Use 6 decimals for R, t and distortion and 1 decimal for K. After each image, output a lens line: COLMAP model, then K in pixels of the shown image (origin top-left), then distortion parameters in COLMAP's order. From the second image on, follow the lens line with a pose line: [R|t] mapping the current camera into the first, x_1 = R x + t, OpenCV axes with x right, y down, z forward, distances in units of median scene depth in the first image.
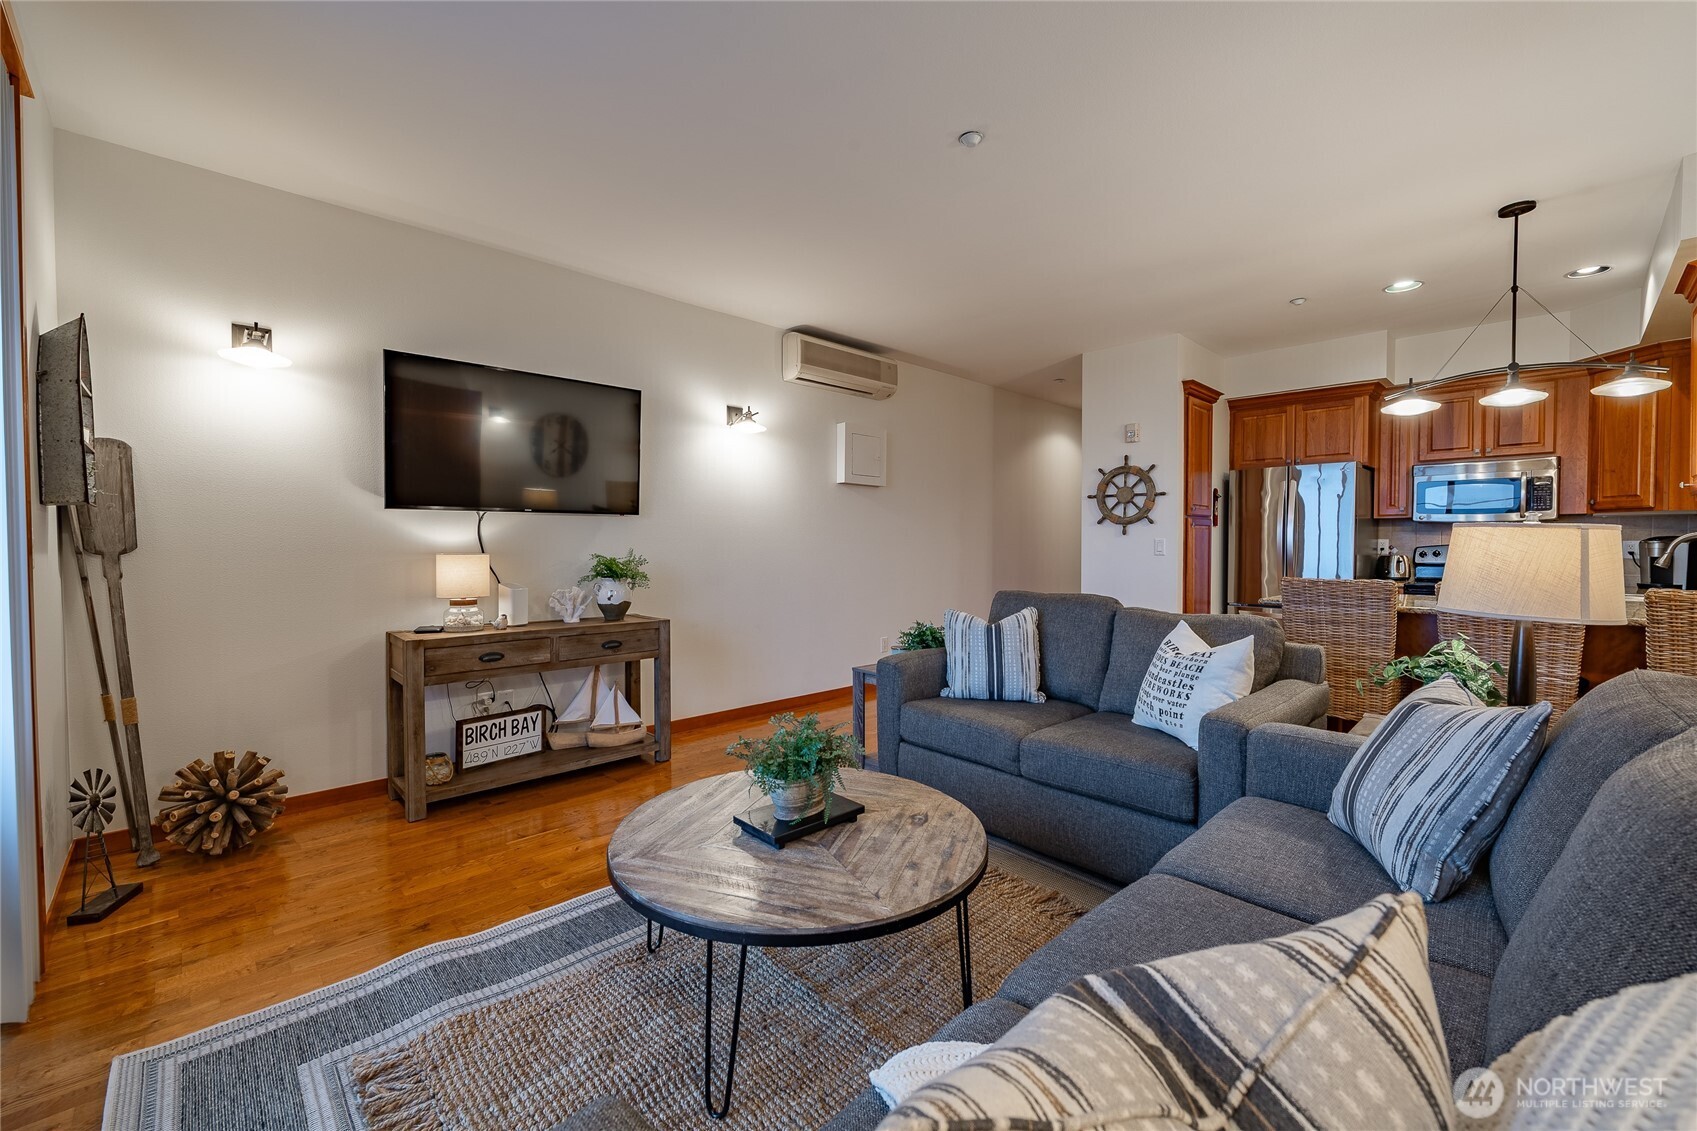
lens RADIAL K [[683.1, 0, 851.7], [0, 683.1, 559.7], [0, 0, 1]] dist [-0.004896, -0.000773]
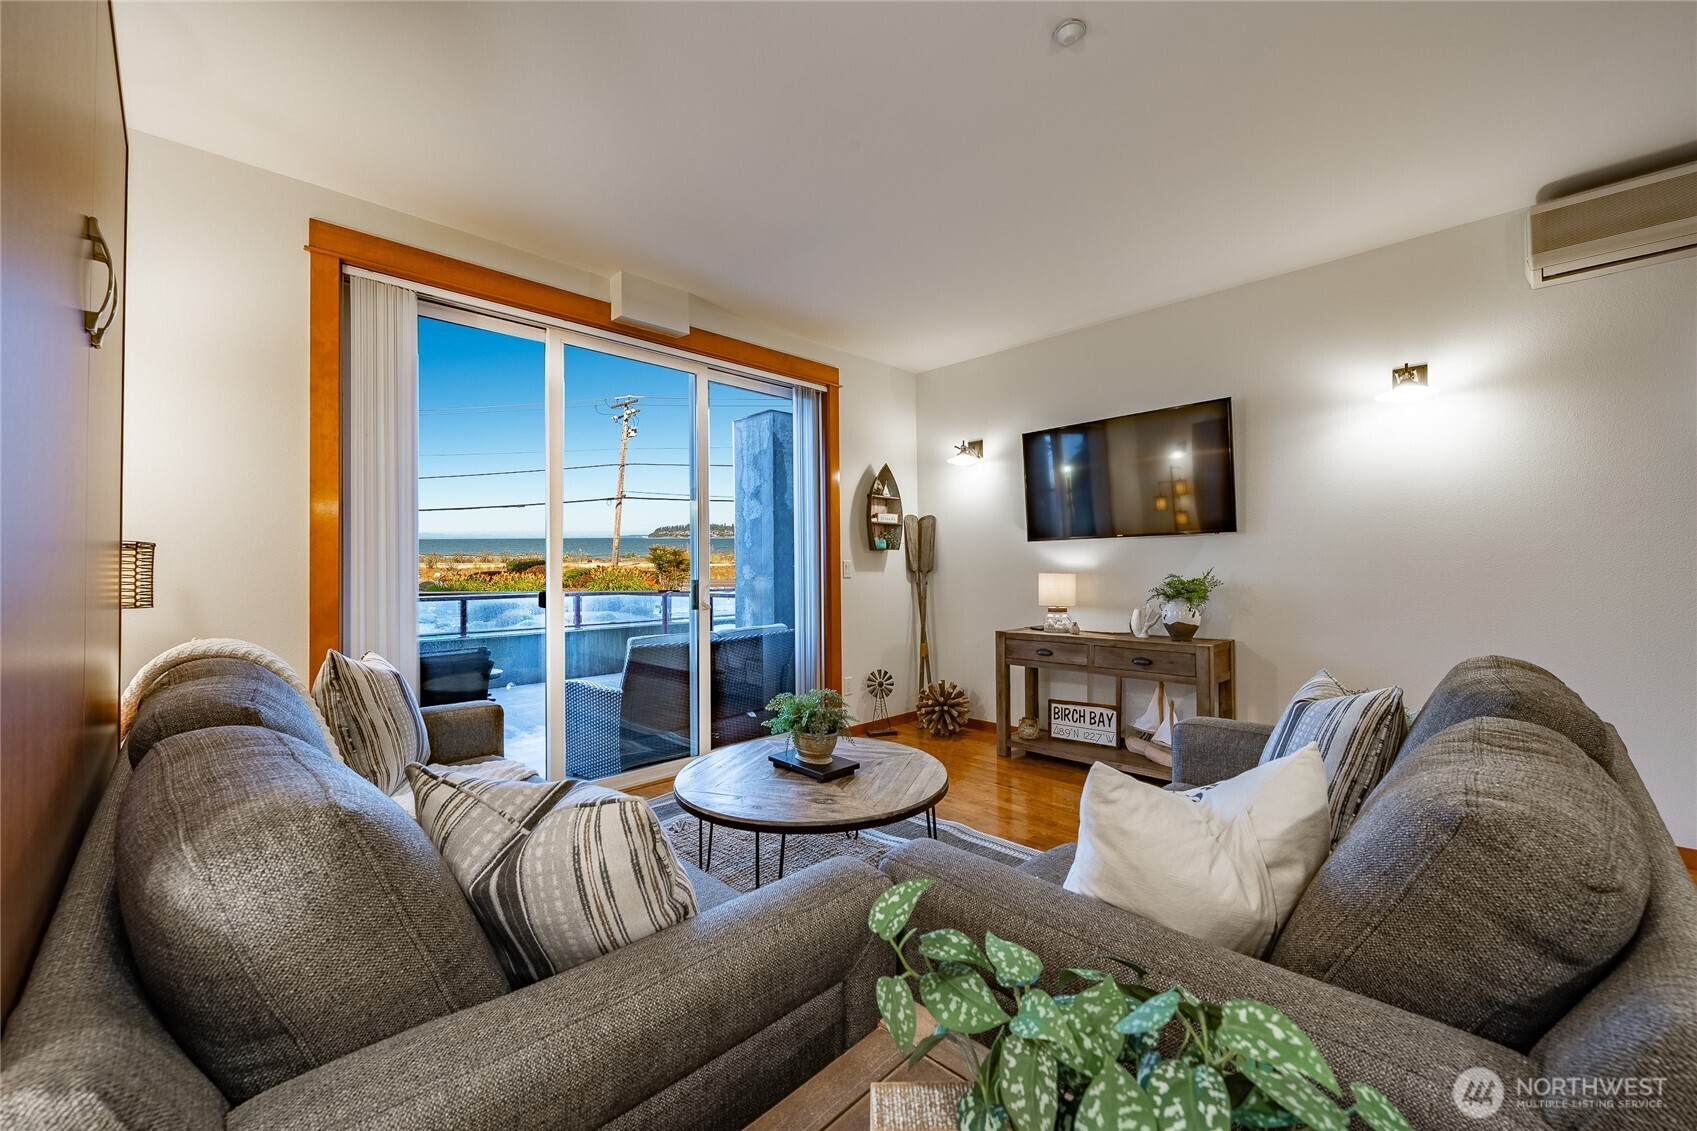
lens RADIAL K [[662.3, 0, 851.6], [0, 662.3, 562.0], [0, 0, 1]] dist [0.000932, -0.014807]
pose [[0.010059, -0.016428, -0.999814, 0.539465], [-0.015809, 0.999737, -0.016586, -0.001840], [0.999824, 0.015973, 0.009797, 0.455234]]
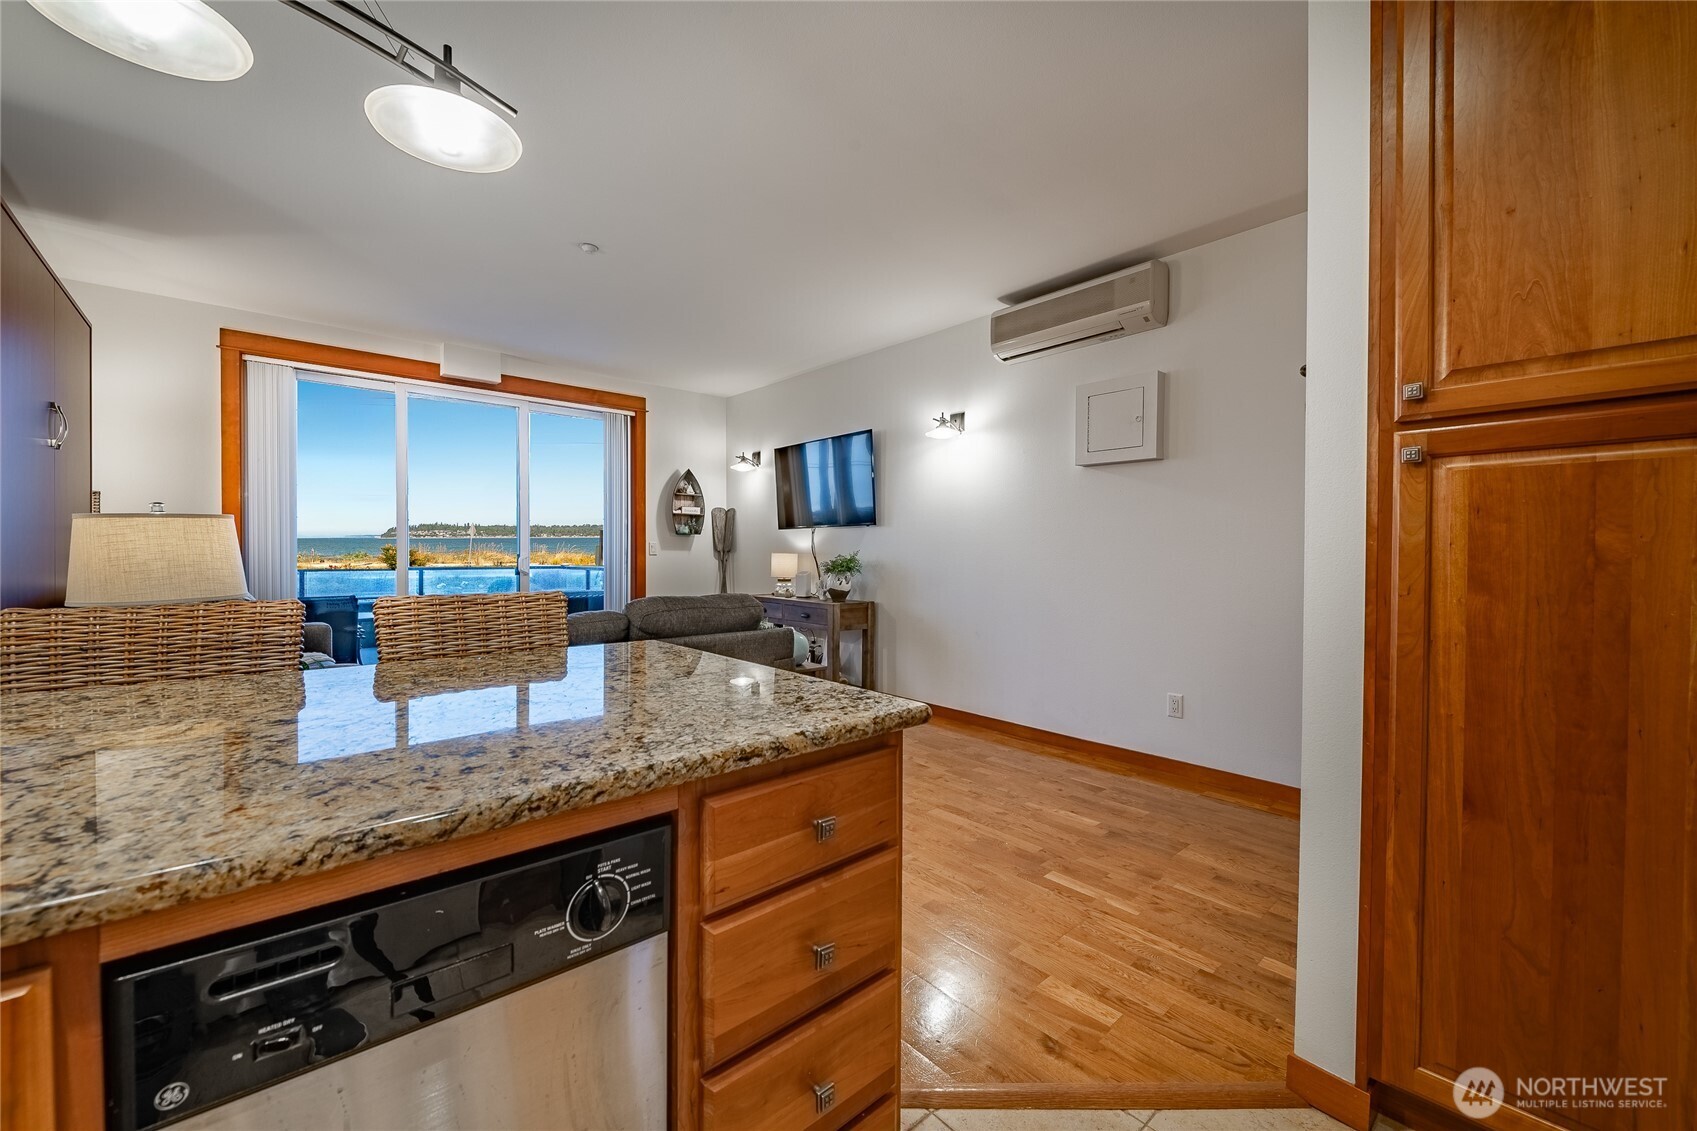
lens RADIAL K [[667.5, 0, 853.1], [0, 667.5, 562.2], [0, 0, 1]] dist [0.002752, -0.004338]
pose [[-0.038954, 0.012586, -0.999162, 0.904459], [-0.029557, 0.999469, 0.013742, -0.011006], [0.998804, 0.030068, -0.038561, 0.960630]]
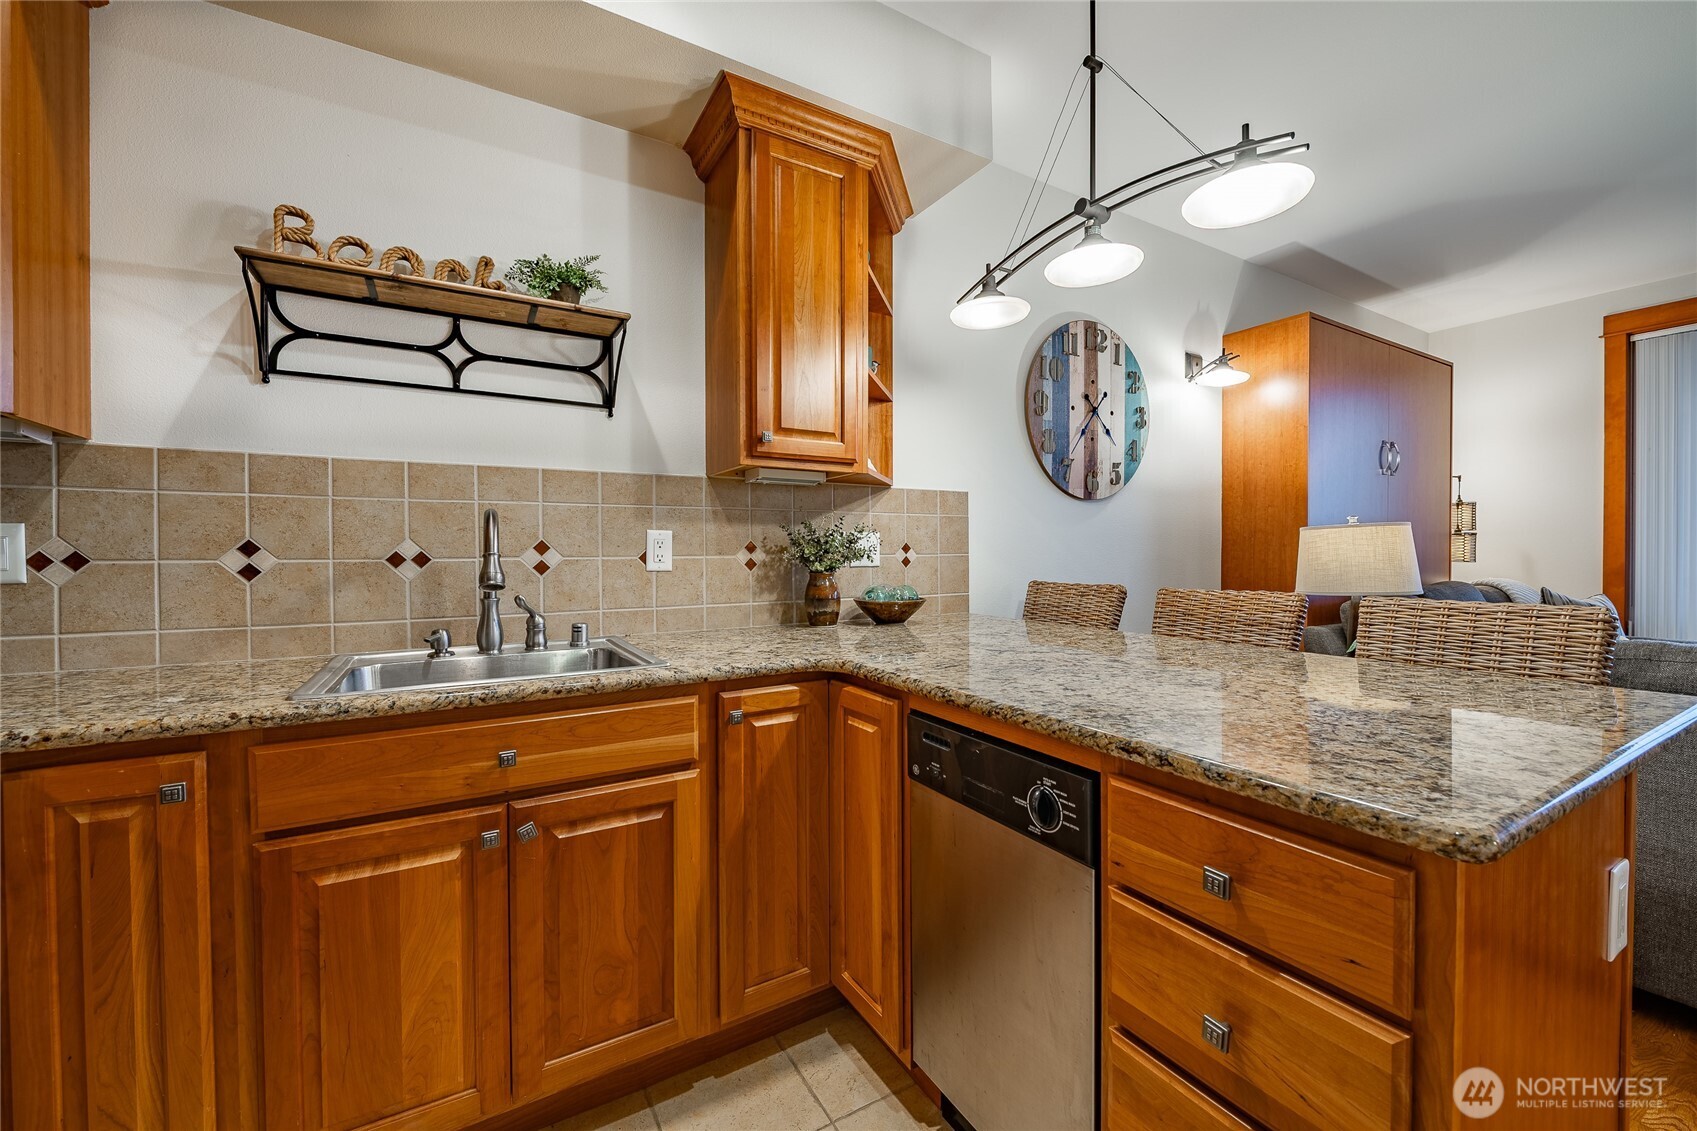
lens RADIAL K [[667.5, 0, 853.1], [0, 667.5, 562.2], [0, 0, 1]] dist [0.002752, -0.004338]
pose [[-0.972347, -0.000667, 0.233541, 0.748434], [0.008054, 0.999305, 0.036389, -0.016064], [-0.233403, 0.037263, -0.971666, 1.137011]]
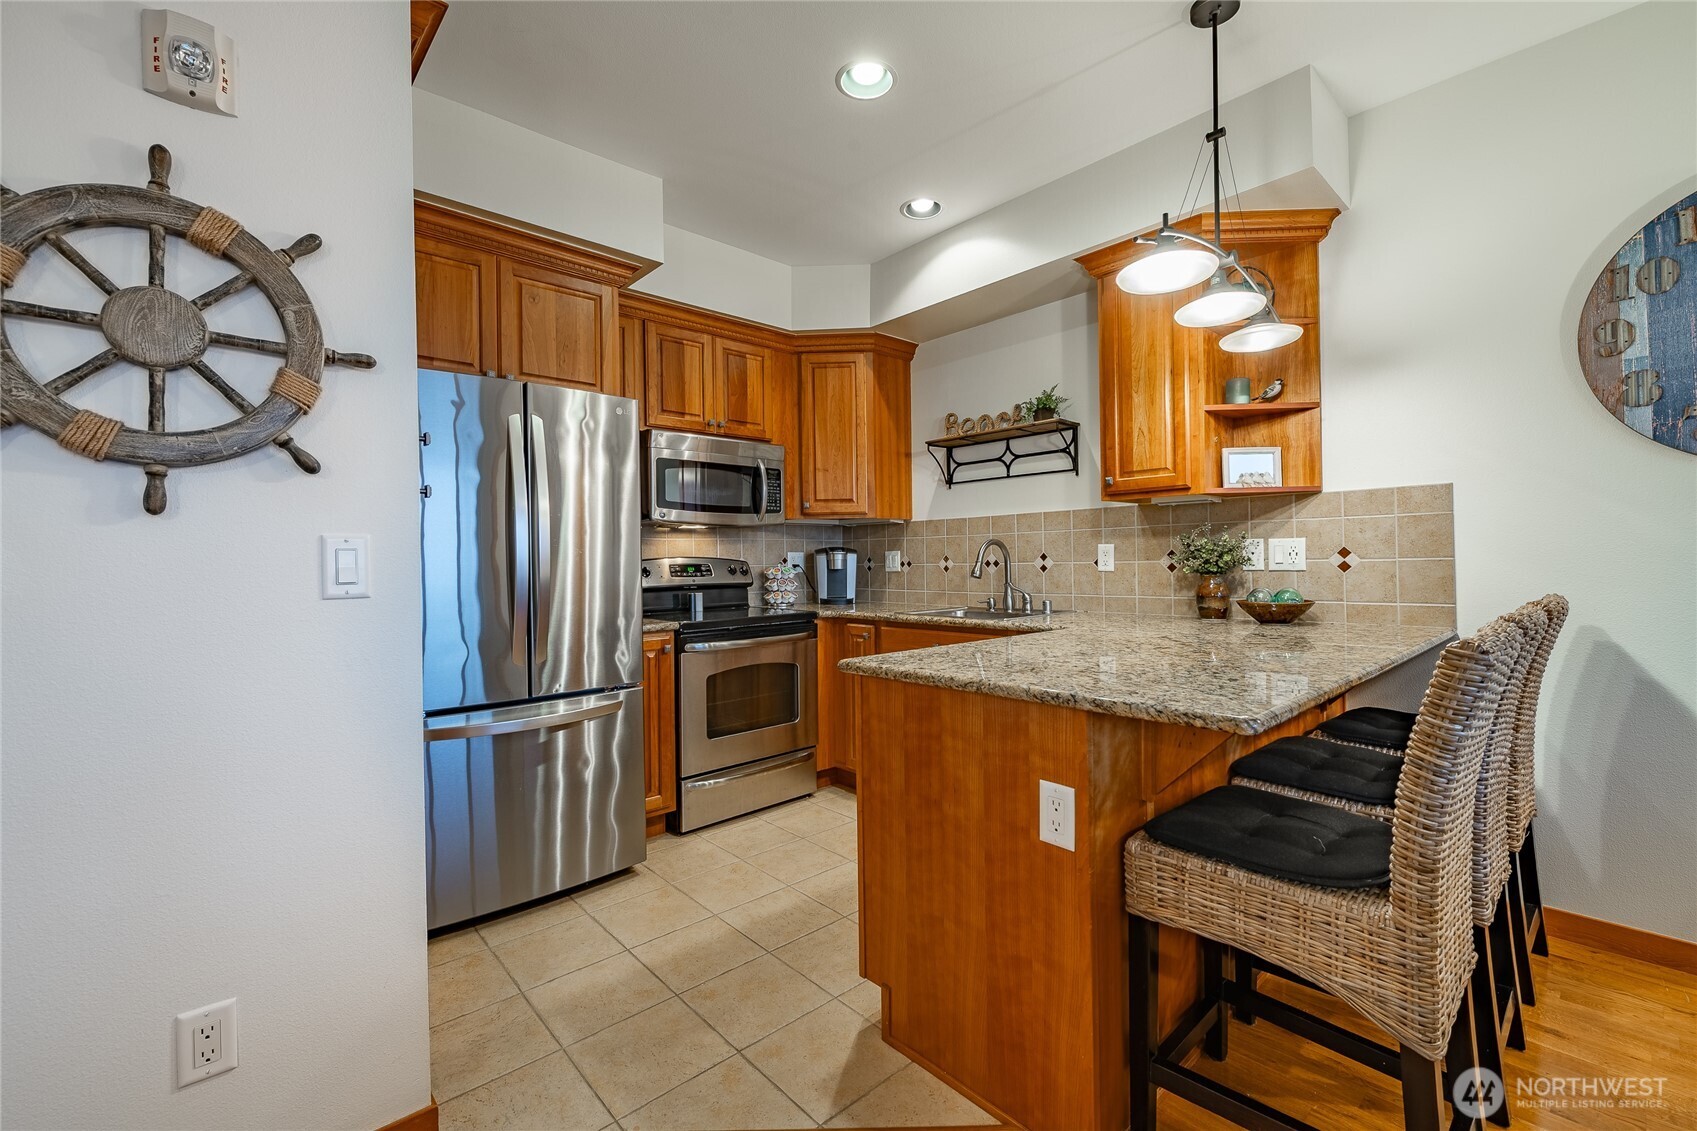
lens RADIAL K [[706.4, 0, 848.5], [0, 706.4, 565.5], [0, 0, 1]] dist [-0.006978, -0.000488]
pose [[0.035017, -0.008997, 0.999346, 0.229481], [0.038026, 0.999247, 0.007663, -0.016233], [-0.998663, 0.037732, 0.035333, 0.957251]]
